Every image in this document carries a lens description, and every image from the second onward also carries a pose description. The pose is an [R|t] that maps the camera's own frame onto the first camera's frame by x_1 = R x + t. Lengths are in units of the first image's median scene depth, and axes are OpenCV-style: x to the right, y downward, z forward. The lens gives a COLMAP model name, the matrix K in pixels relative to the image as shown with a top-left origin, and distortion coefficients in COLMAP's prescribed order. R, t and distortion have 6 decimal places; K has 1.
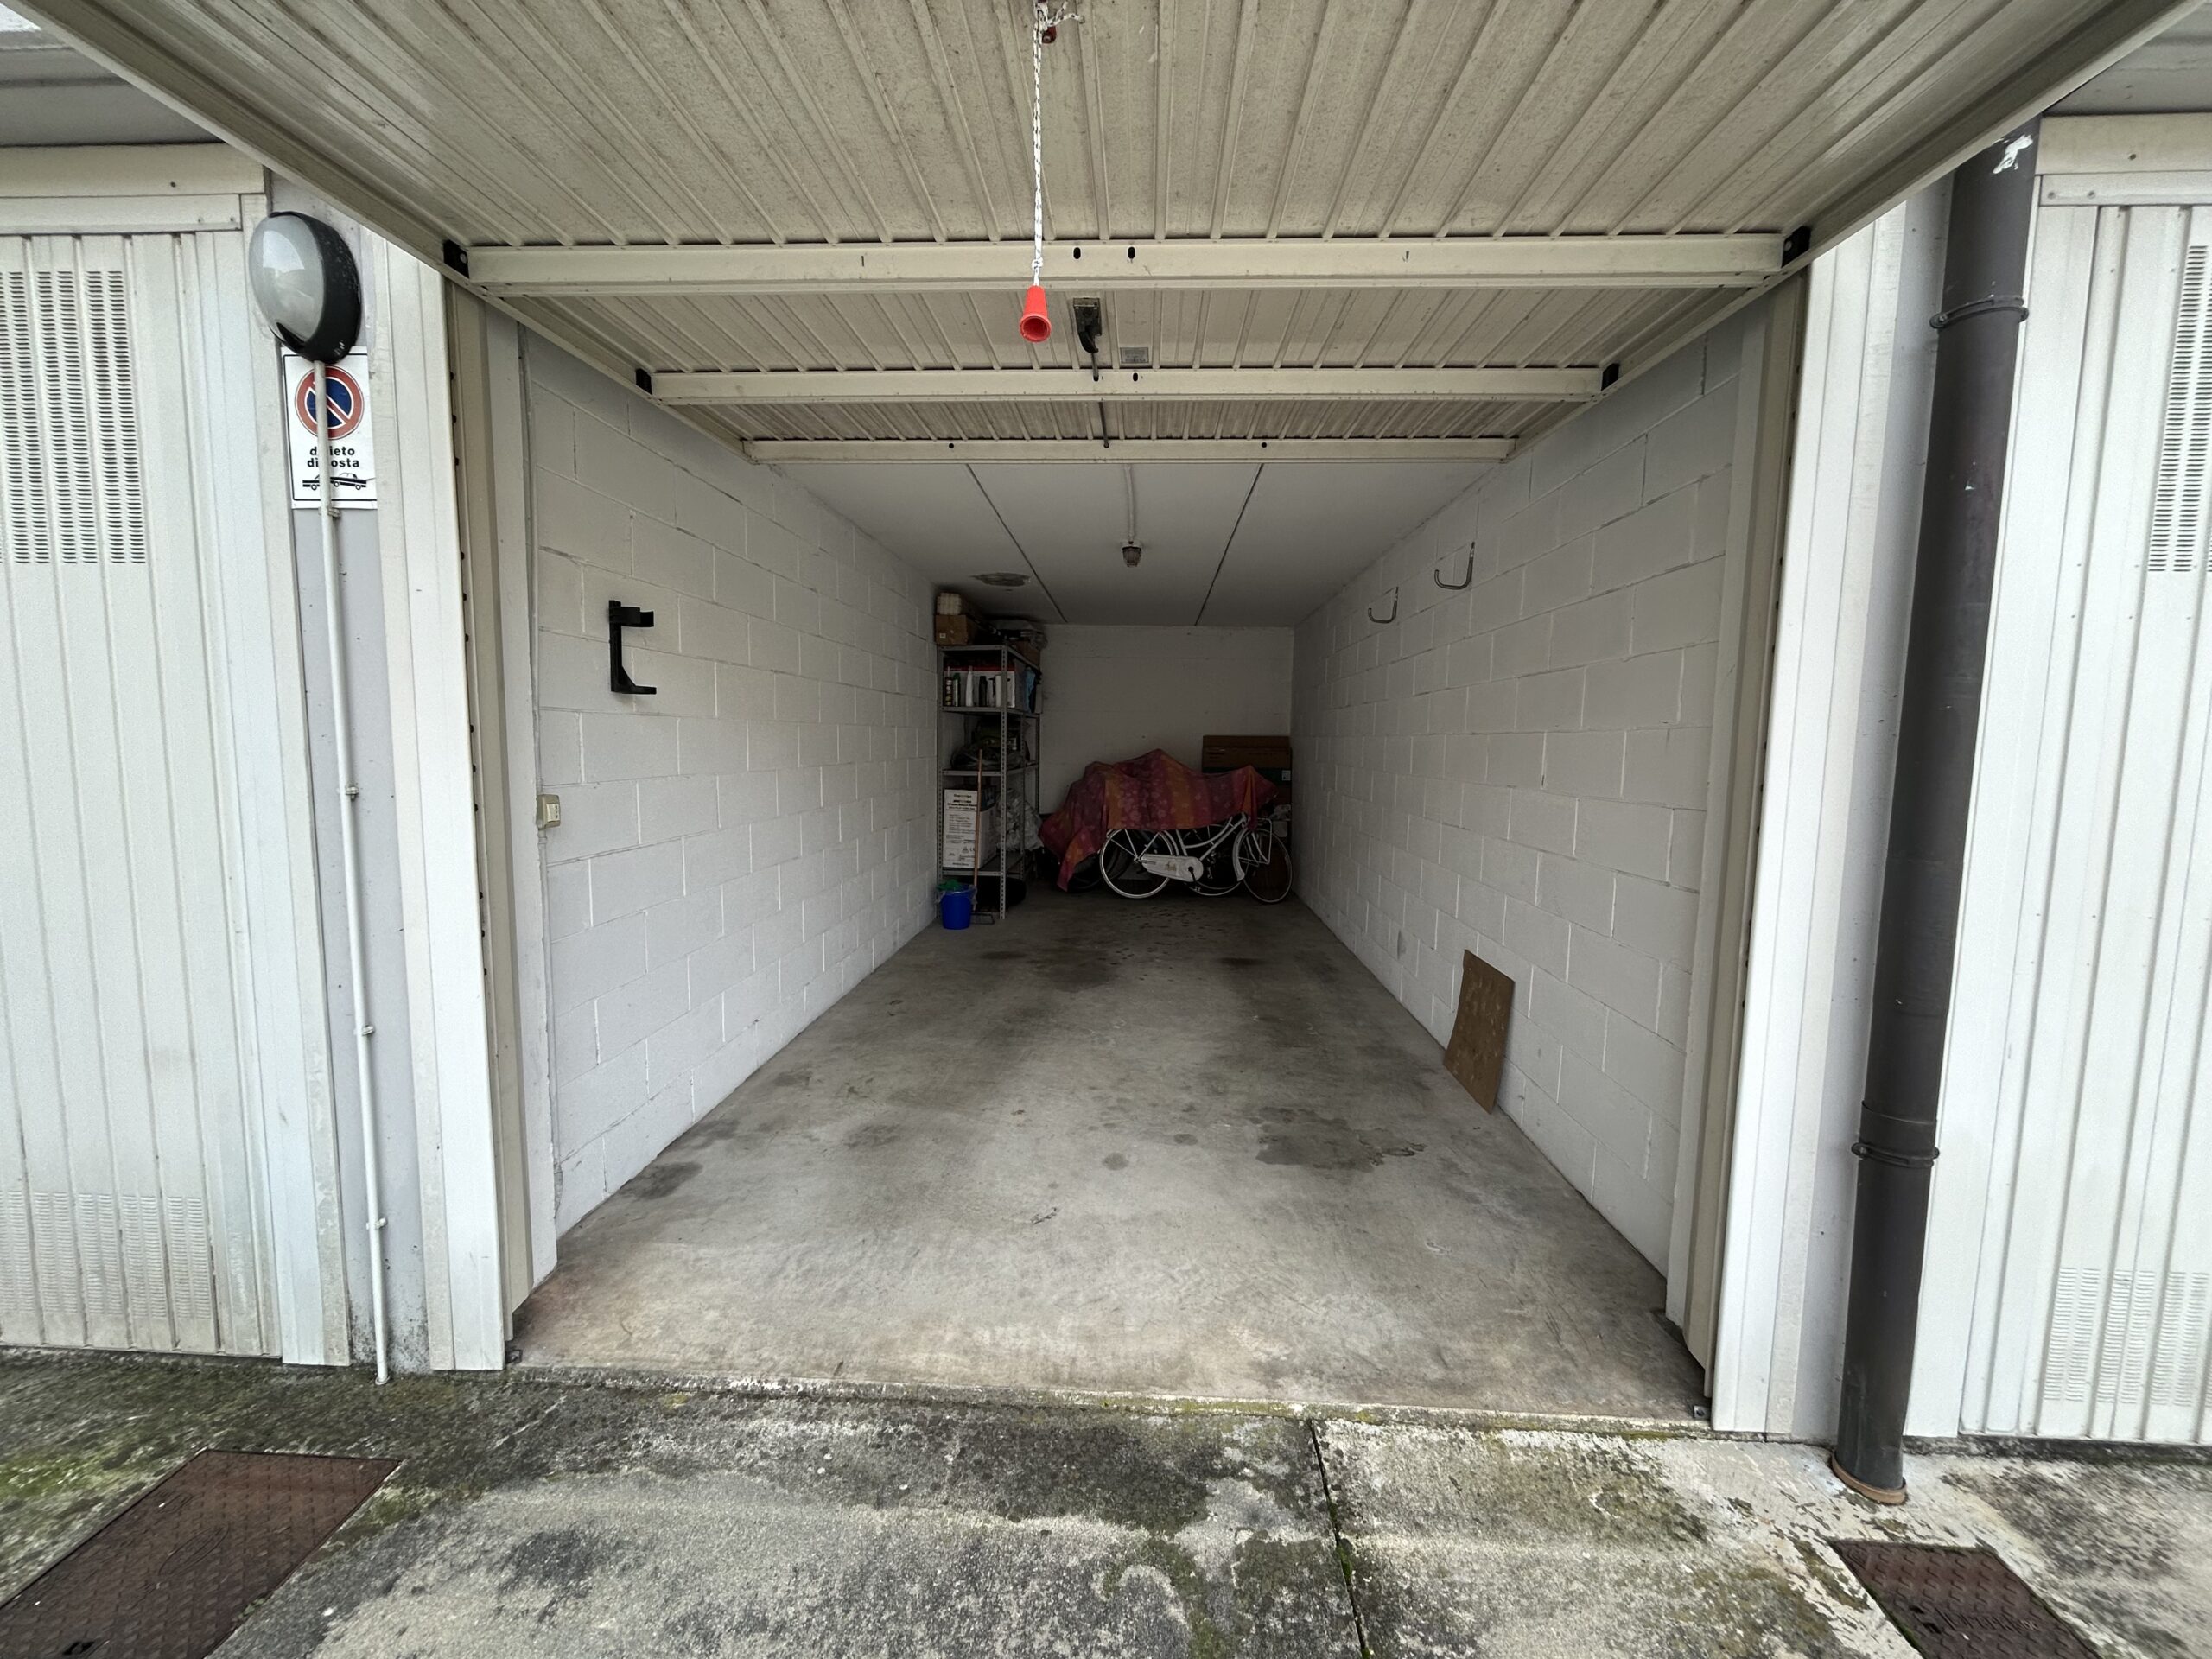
lens RADIAL K [[889.6, 0, 1105.0], [0, 889.6, 824.5], [0, 0, 1]] dist [-0.003799, 0.000946]
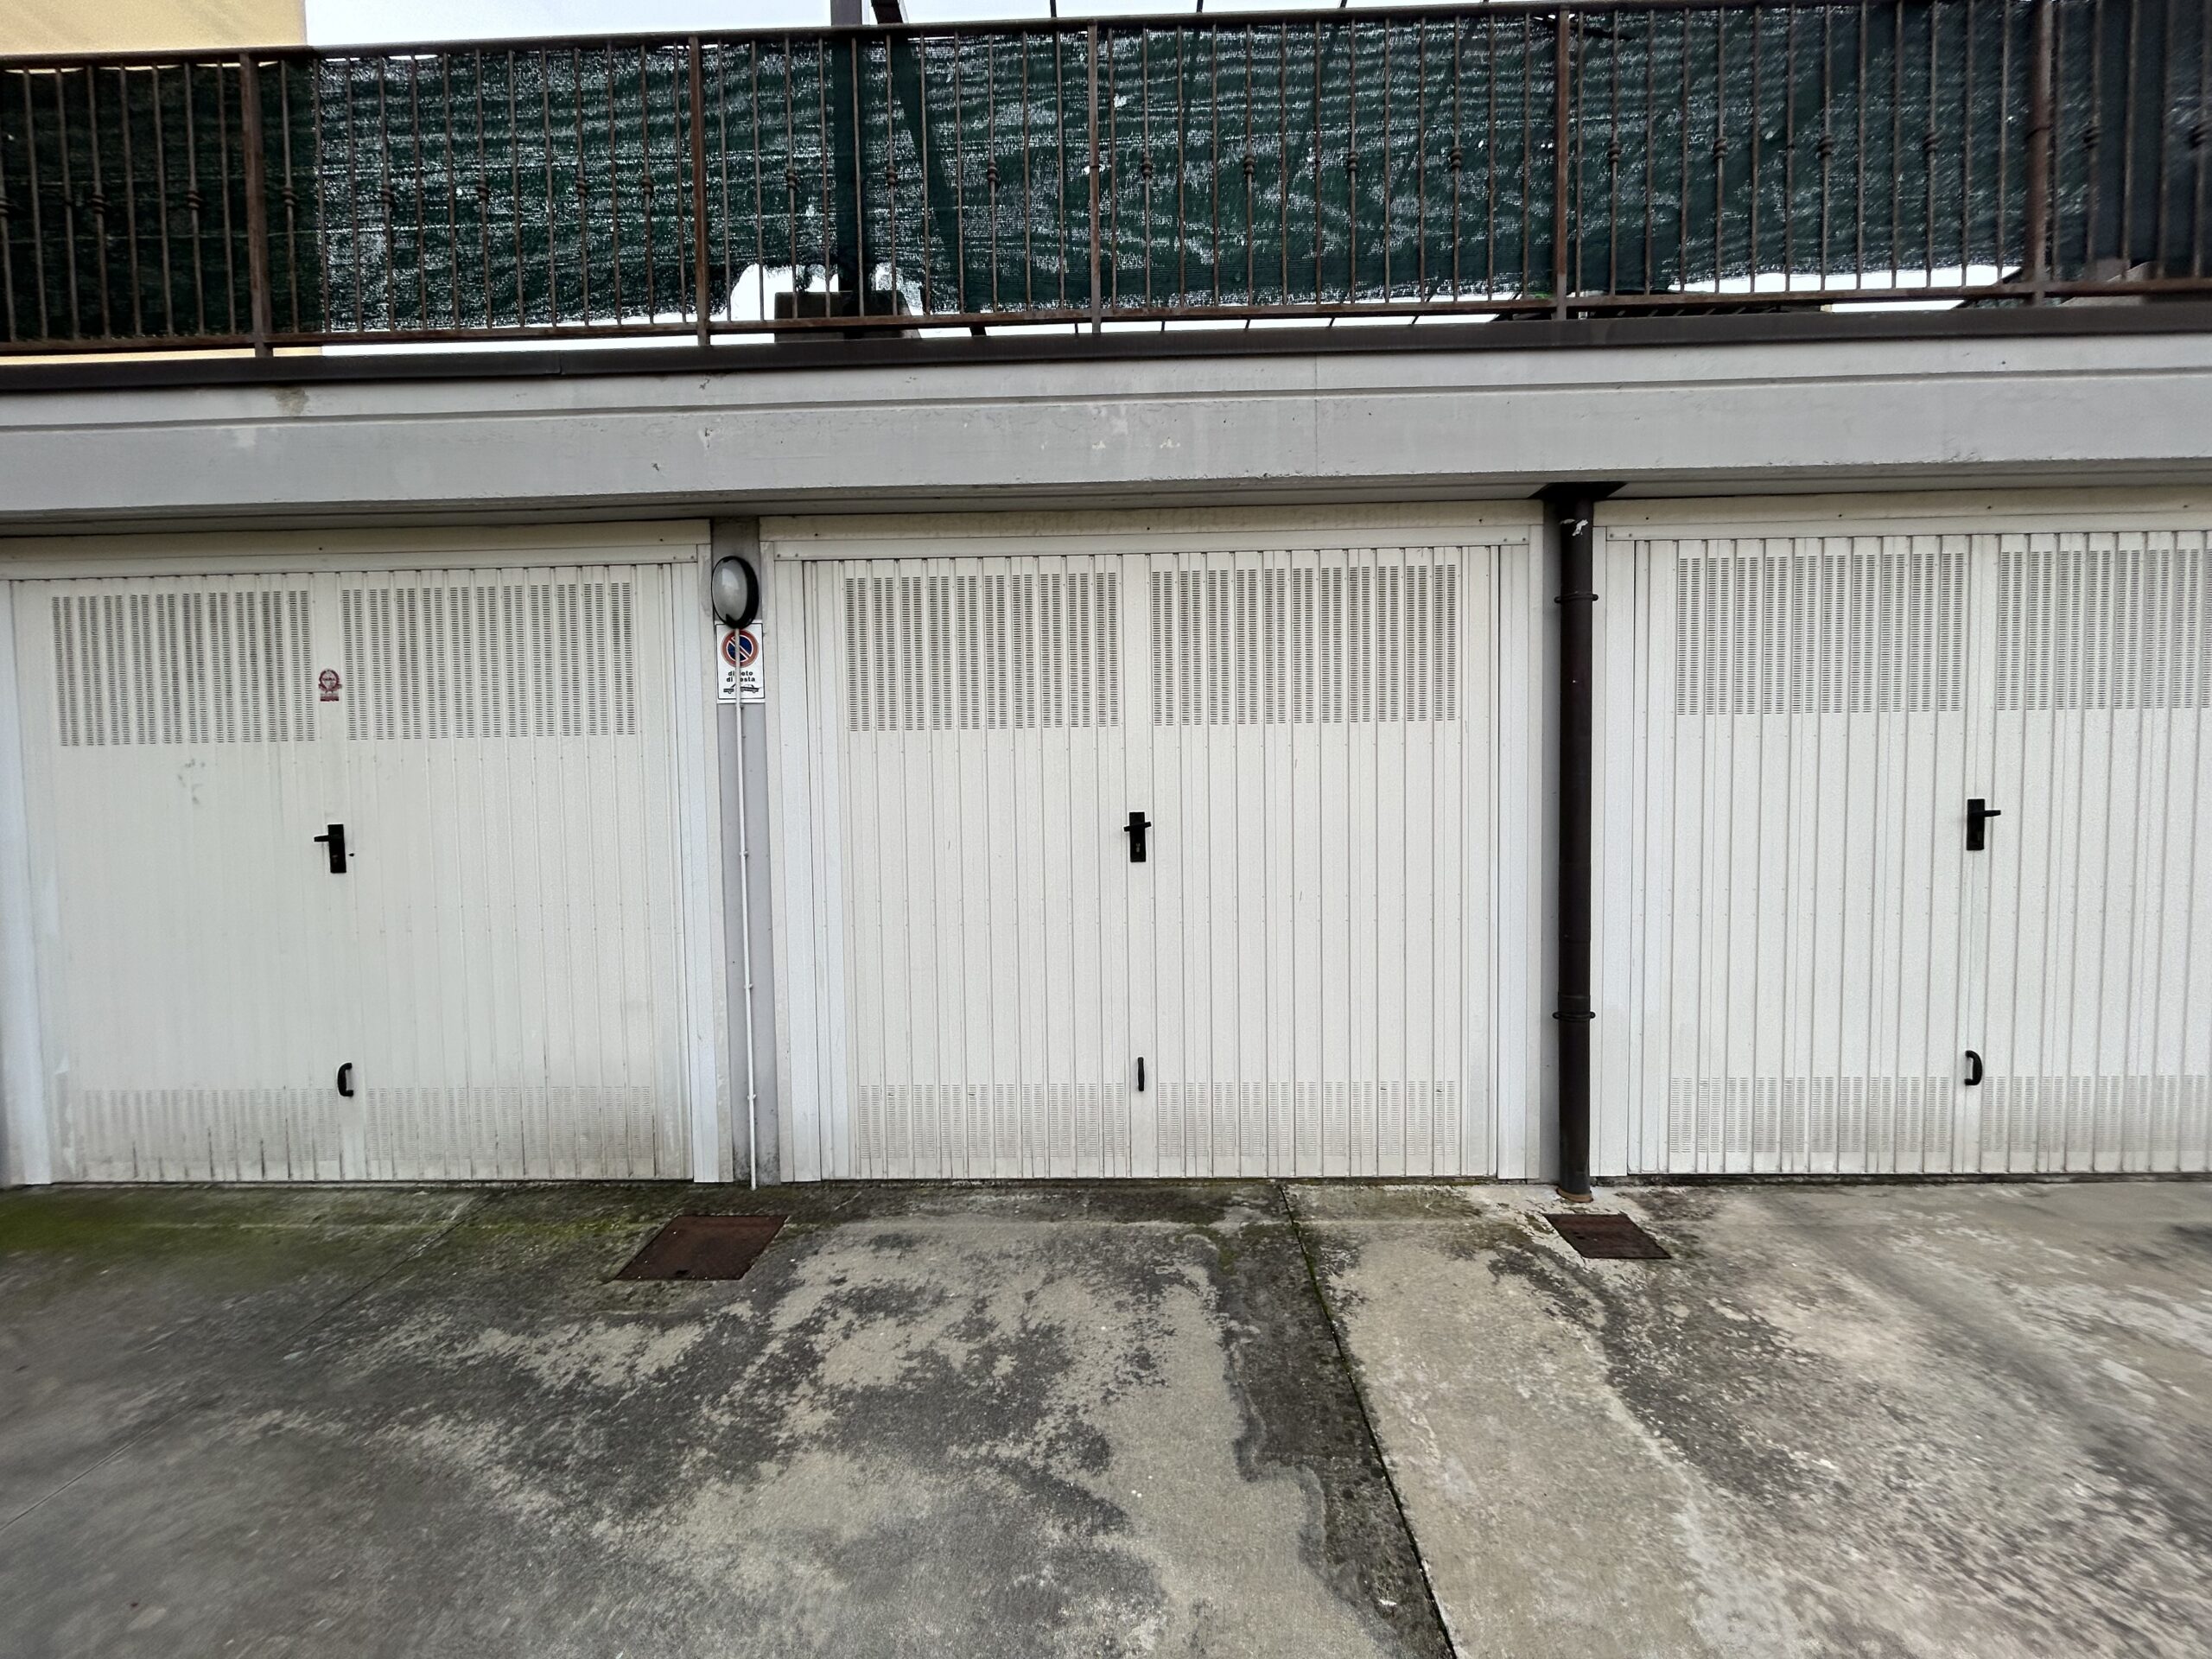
lens RADIAL K [[889.6, 0, 1101.9], [0, 889.6, 817.1], [0, 0, 1]] dist [-0.003799, 0.000946]
pose [[0.999466, -0.029451, 0.014179, -0.088257], [0.030302, 0.997484, -0.064094, 0.018296], [-0.012255, 0.064490, 0.997843, -0.559801]]
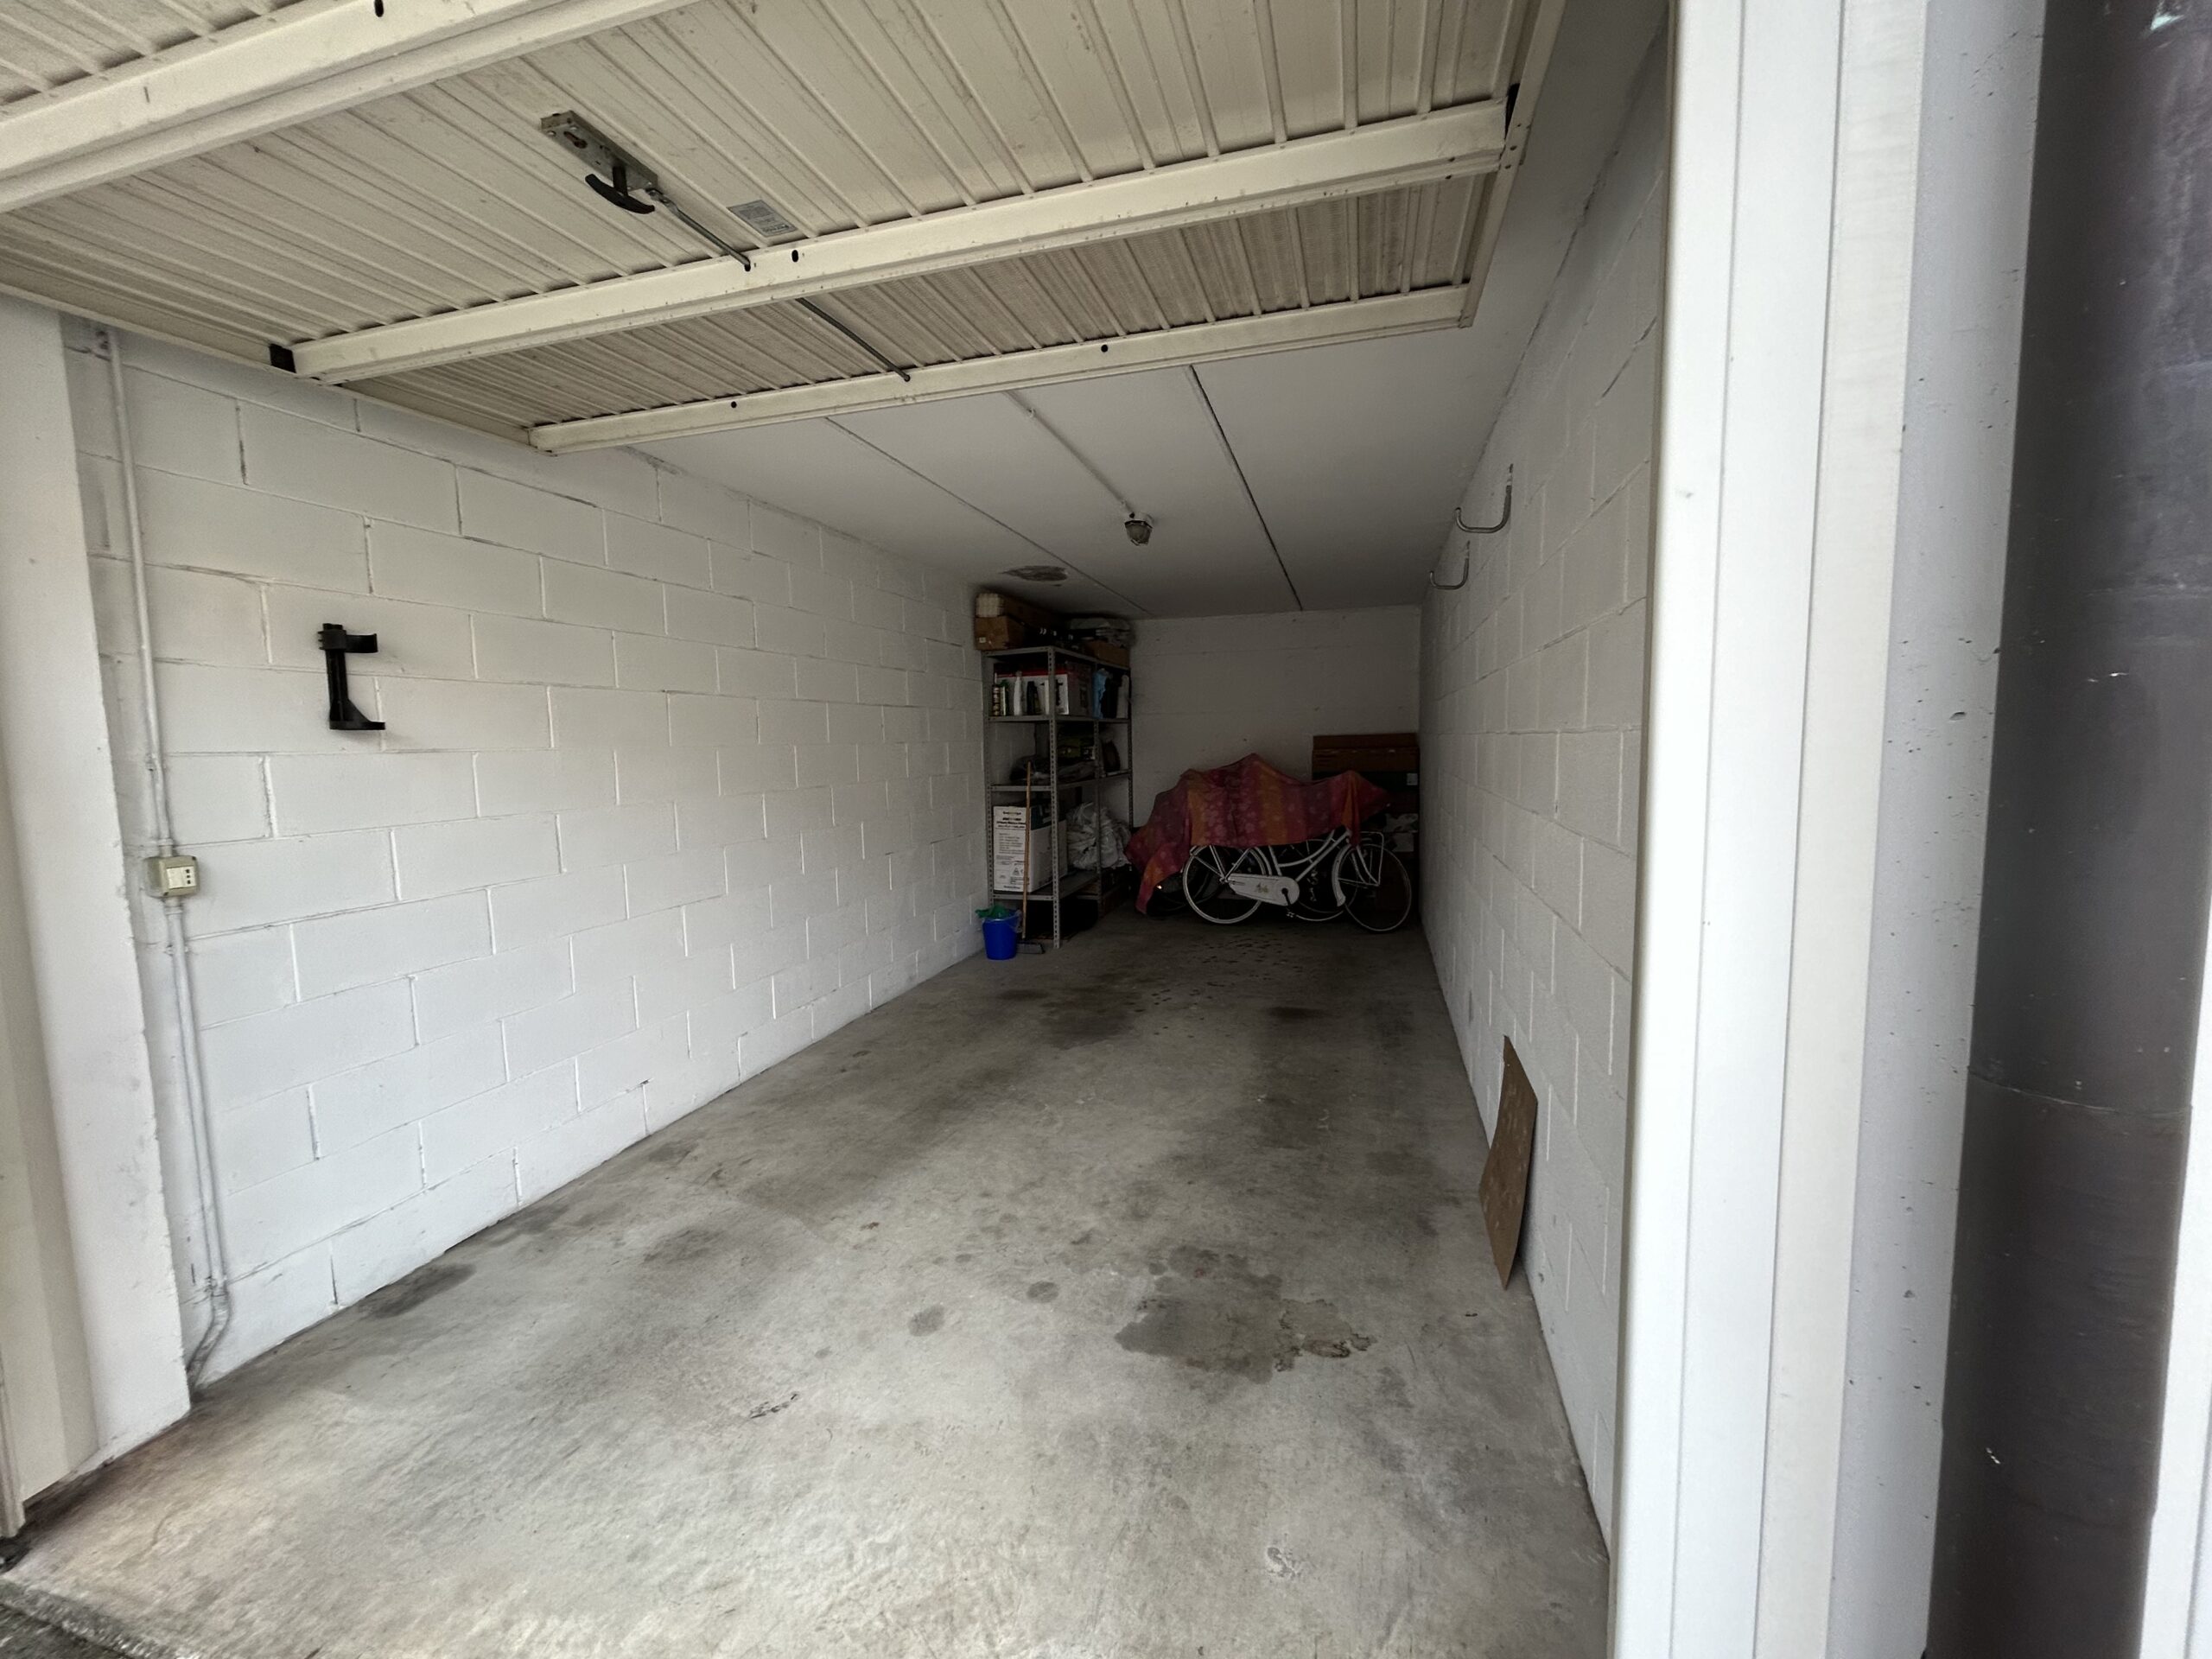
lens RADIAL K [[889.6, 0, 1105.7], [0, 889.6, 823.7], [0, 0, 1]] dist [-0.003799, 0.000946]
pose [[0.971908, -0.012187, -0.235045, 0.355316], [0.012001, 0.999926, -0.002222, -0.042675], [0.235055, -0.000662, 0.971982, 0.311385]]
